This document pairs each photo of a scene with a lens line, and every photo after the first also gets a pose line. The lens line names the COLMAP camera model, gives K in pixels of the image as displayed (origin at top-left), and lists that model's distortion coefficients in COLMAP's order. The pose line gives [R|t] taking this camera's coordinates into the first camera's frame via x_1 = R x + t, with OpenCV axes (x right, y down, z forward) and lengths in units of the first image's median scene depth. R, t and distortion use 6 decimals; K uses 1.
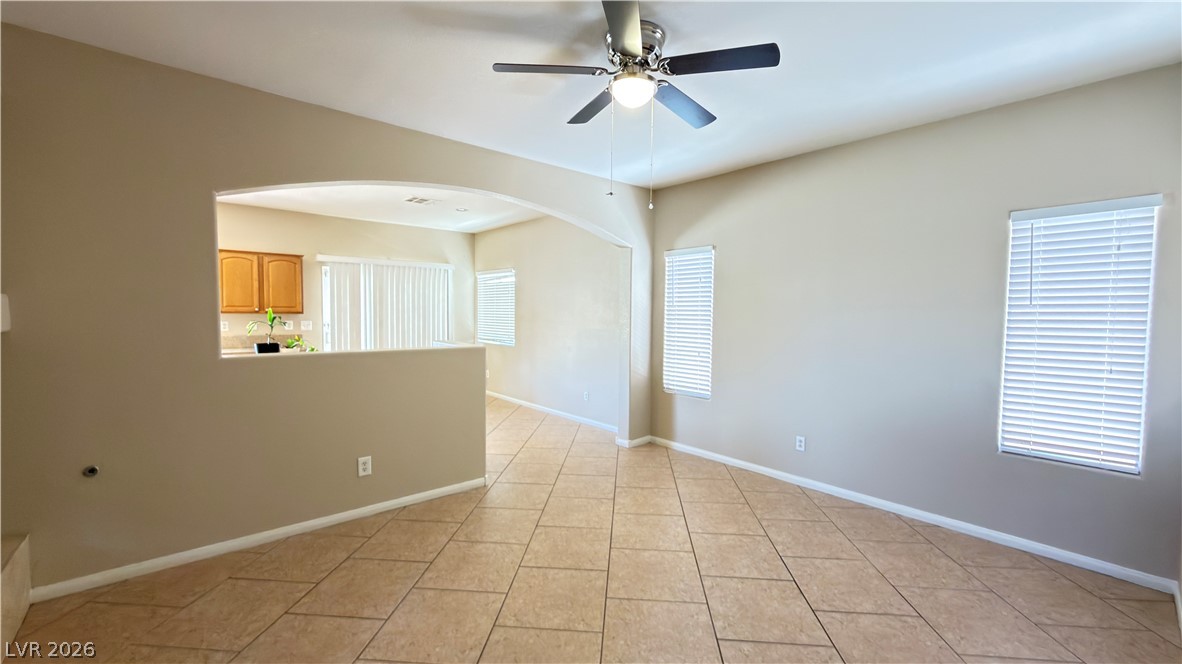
lens RADIAL K [[474.1, 0, 590.6], [0, 474.1, 330.9], [0, 0, 1]] dist [0.005823, -0.000839]
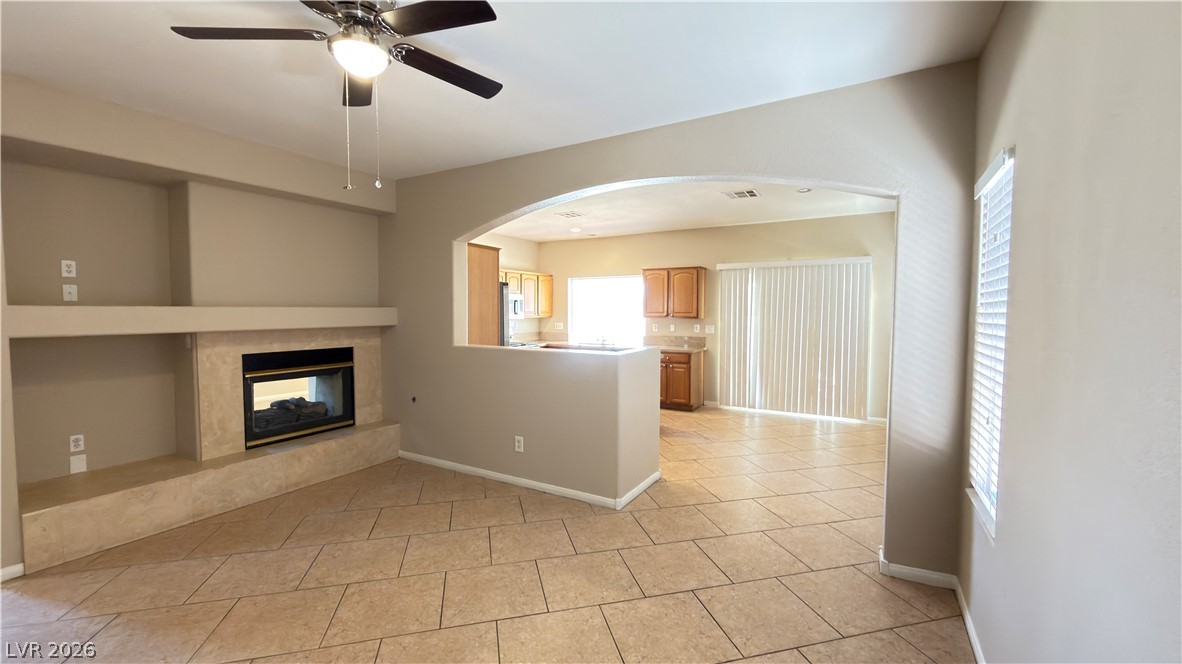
lens RADIAL K [[474.1, 0, 593.3], [0, 474.1, 332.2], [0, 0, 1]] dist [0.005823, -0.000839]
pose [[0.330457, 0.034977, -0.943173, 0.393288], [-0.043905, 0.998801, 0.021657, -0.018245], [0.942799, 0.034254, 0.331597, 0.424037]]
